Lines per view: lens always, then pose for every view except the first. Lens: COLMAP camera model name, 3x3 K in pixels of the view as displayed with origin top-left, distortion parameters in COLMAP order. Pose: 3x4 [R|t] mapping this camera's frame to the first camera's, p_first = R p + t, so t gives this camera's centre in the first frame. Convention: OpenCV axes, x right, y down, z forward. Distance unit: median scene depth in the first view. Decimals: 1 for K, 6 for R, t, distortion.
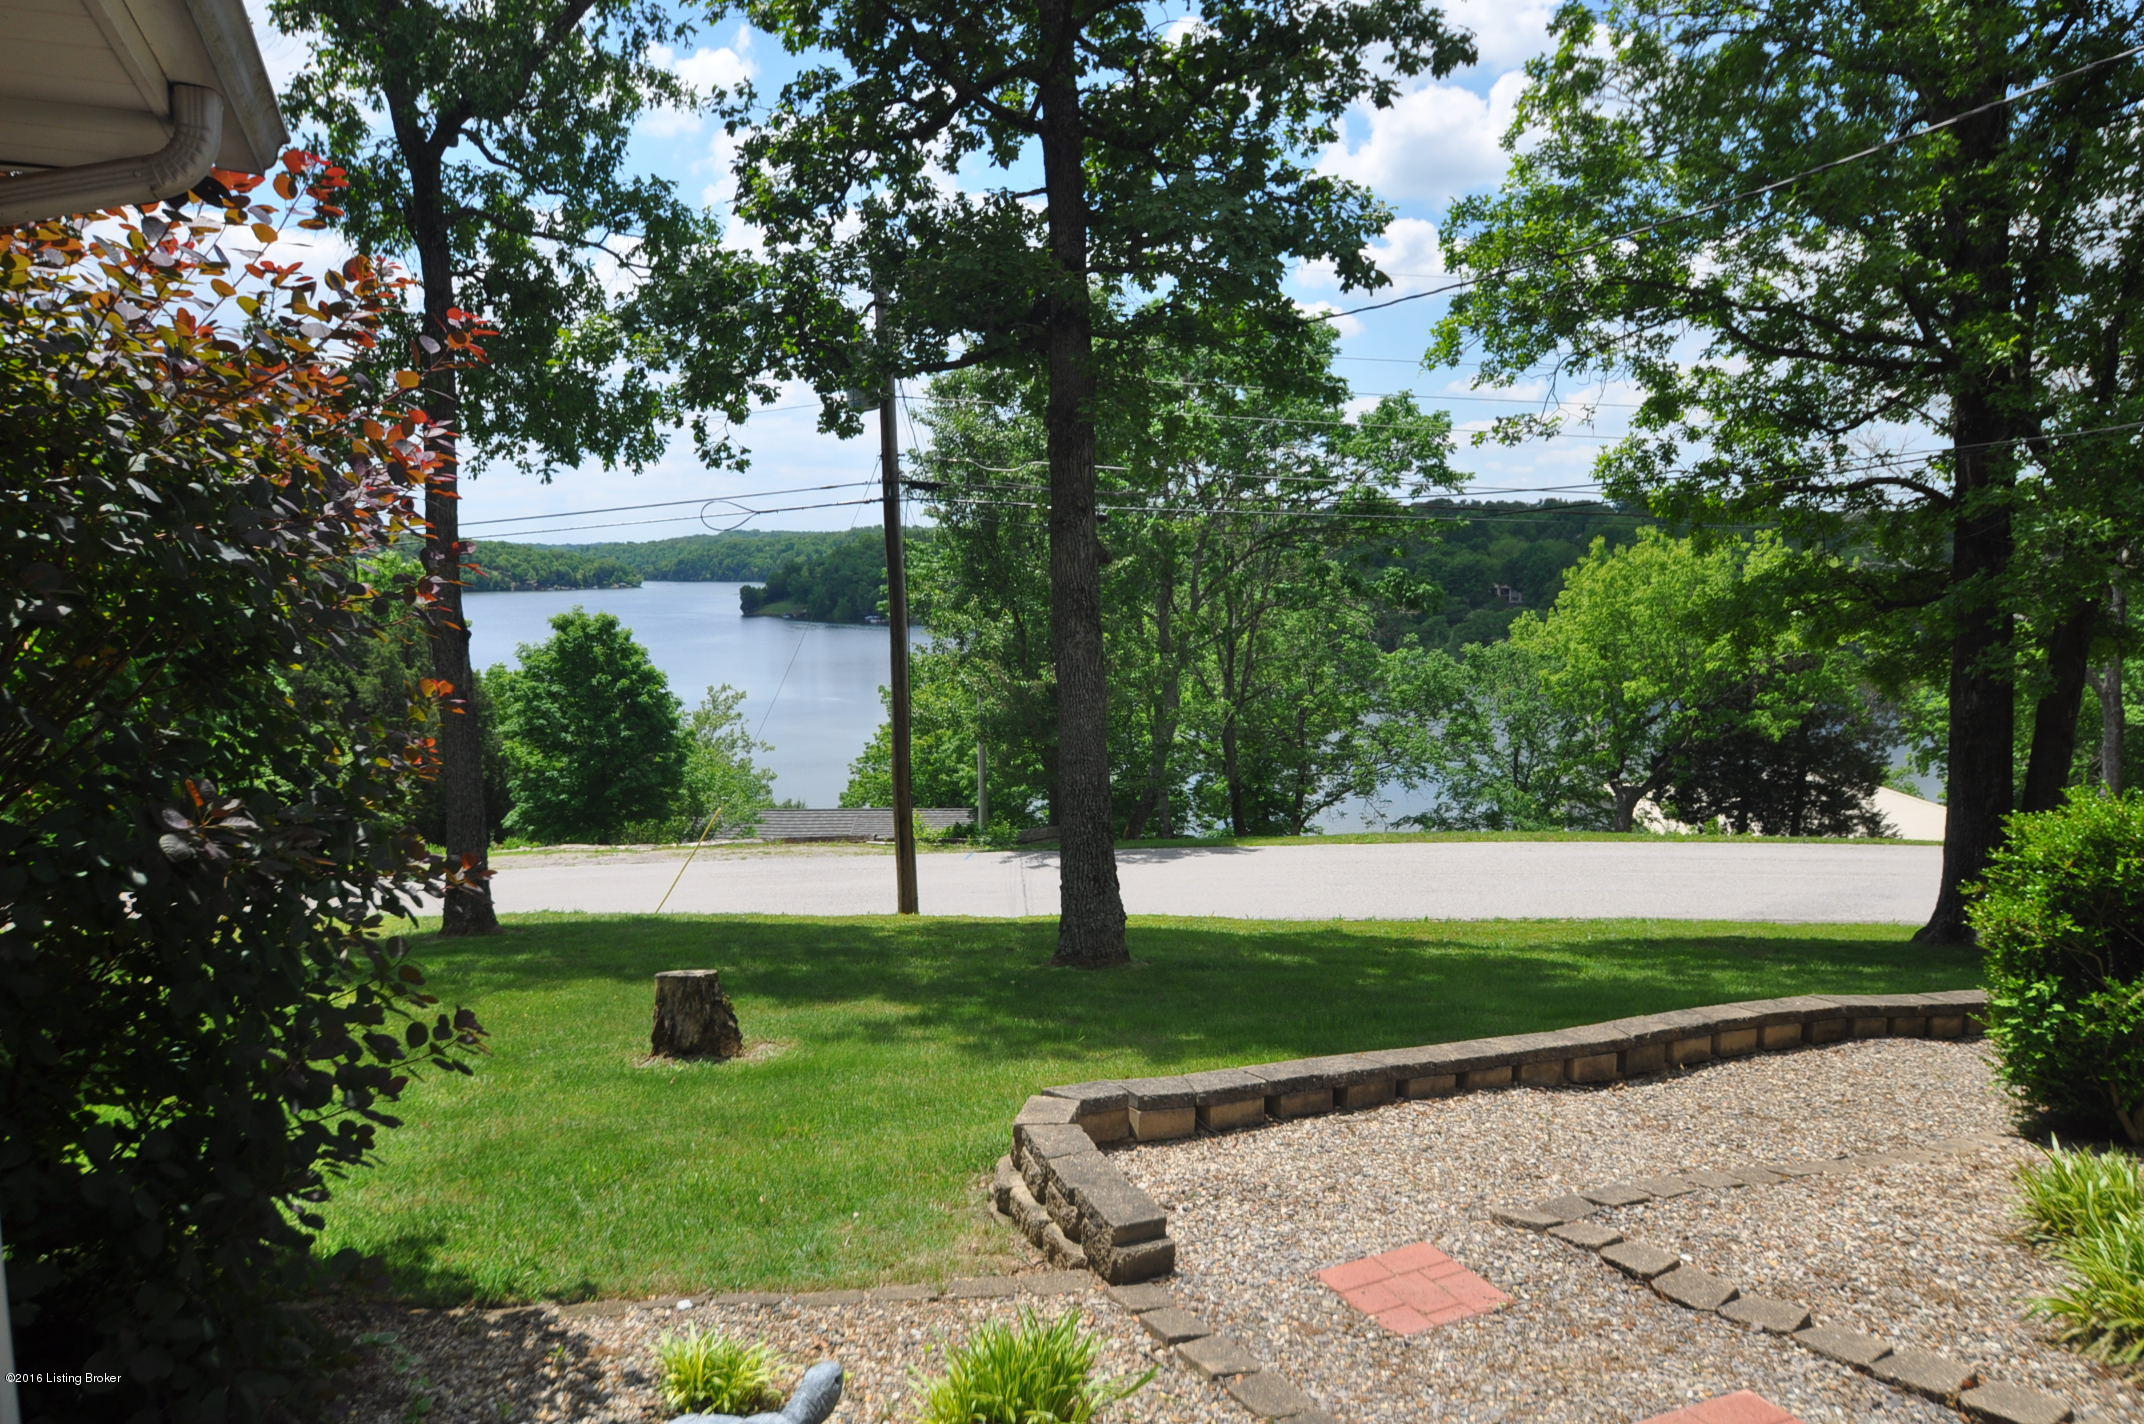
lens RADIAL K [[1459.0, 0, 1032.8], [0, 1459.0, 720.4], [0, 0, 1]] dist [-0.032715, 0.000347]
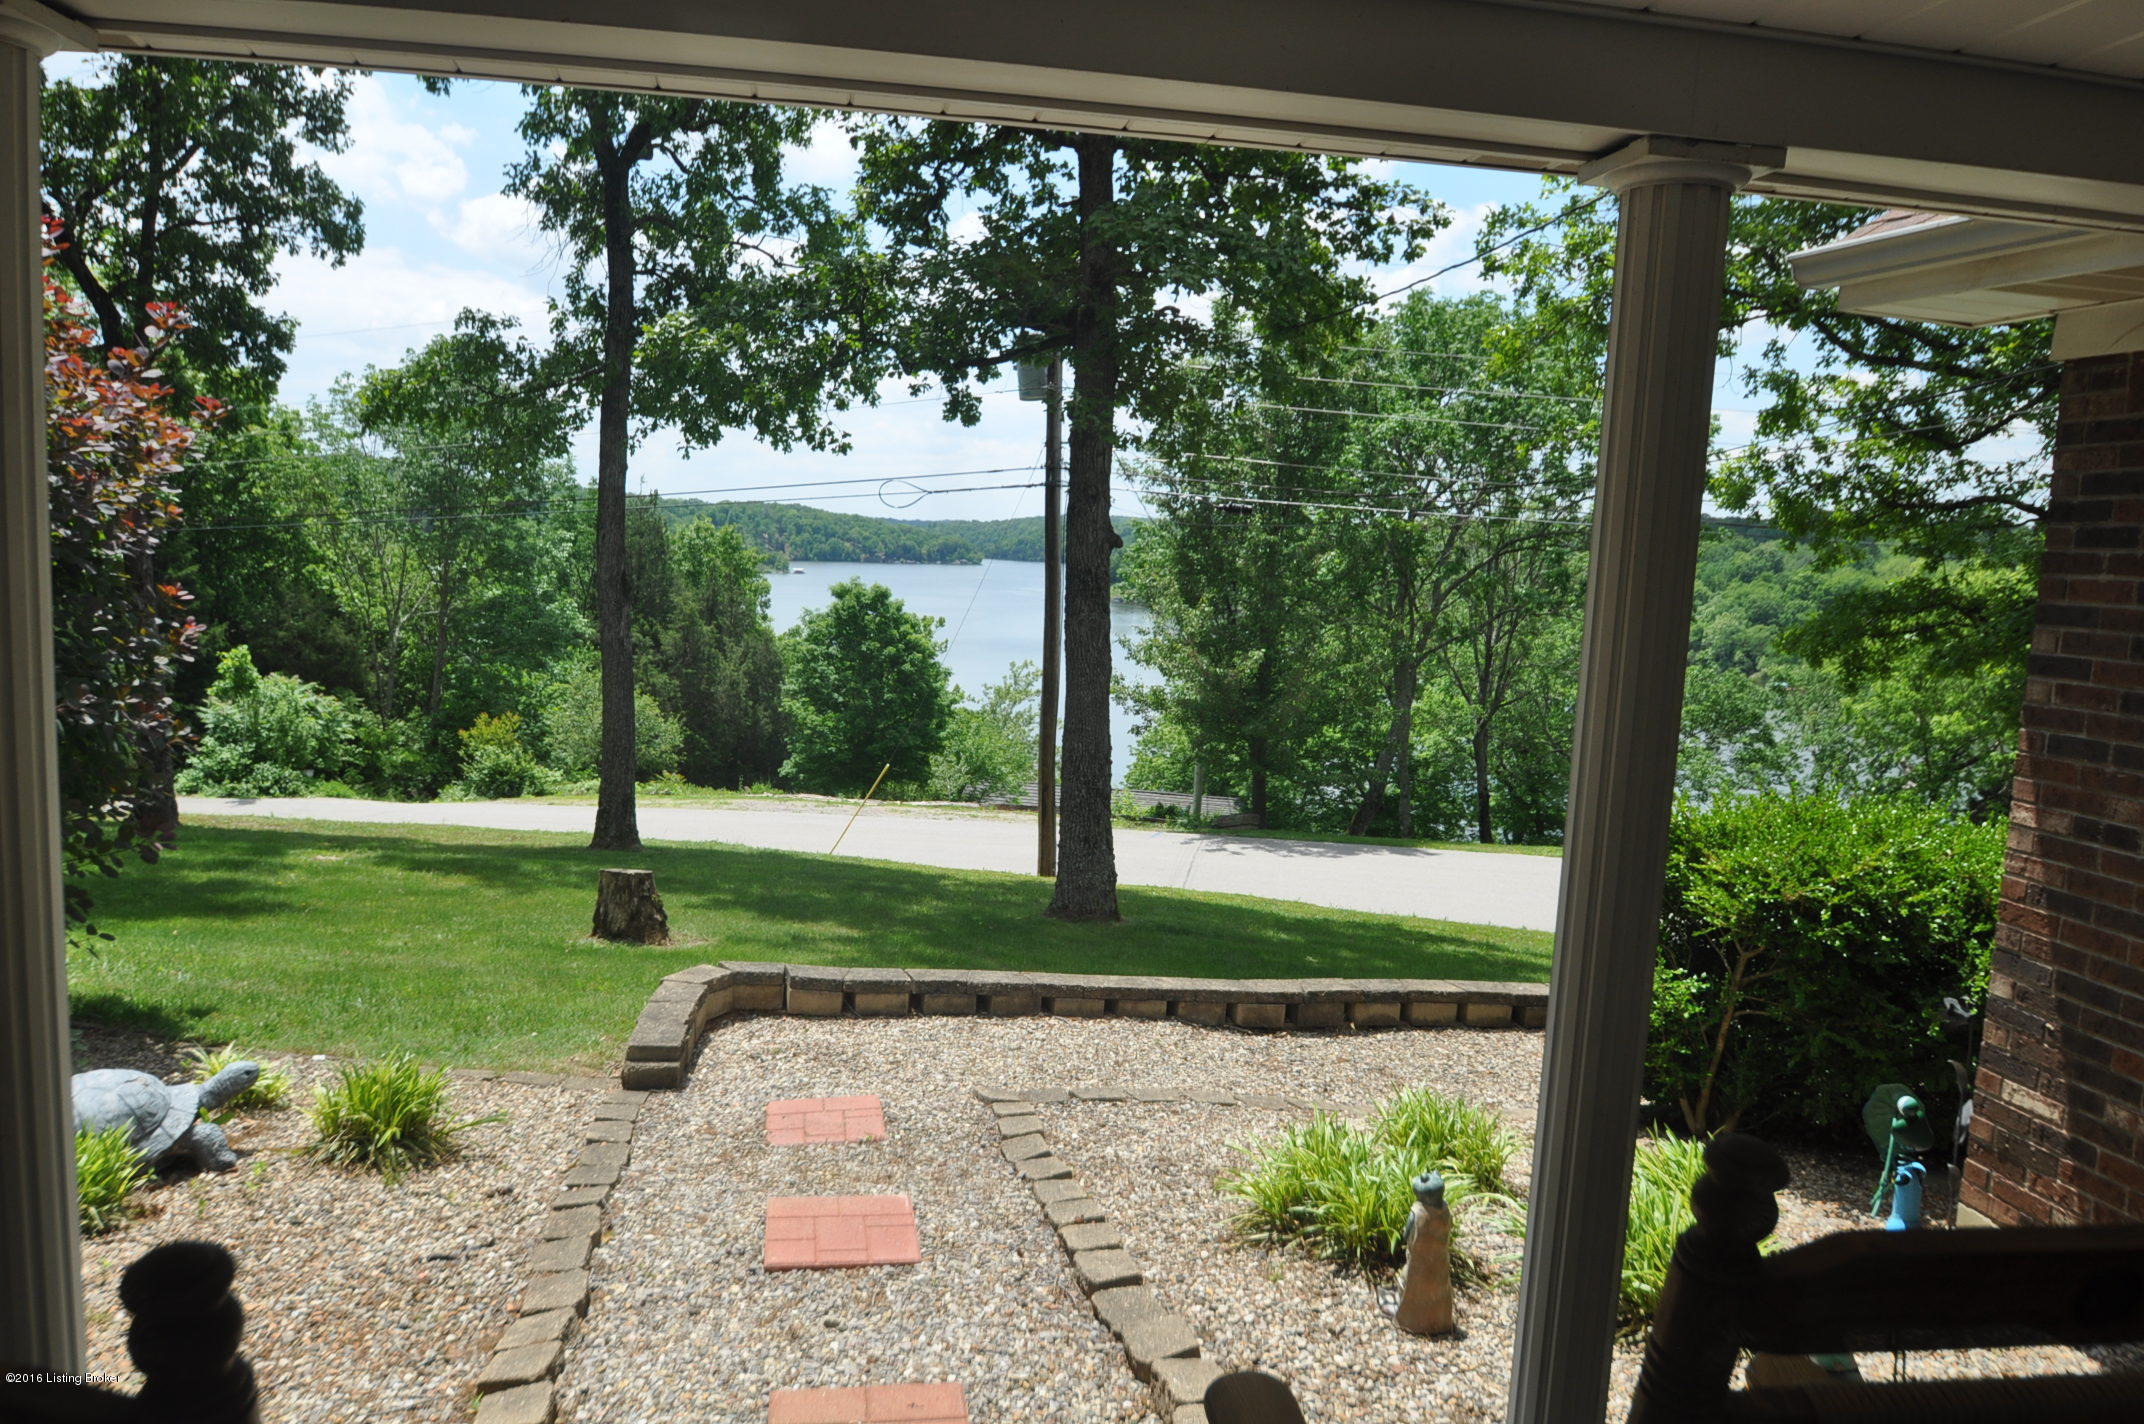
lens RADIAL K [[1479.7, 0, 1071.5], [0, 1479.7, 749.3], [0, 0, 1]] dist [-0.048996, -0.001415]
pose [[0.971409, 0.073860, -0.225631, 0.213457], [-0.068303, 0.997140, 0.032347, 0.005141], [0.227375, -0.016011, 0.973676, -0.053542]]
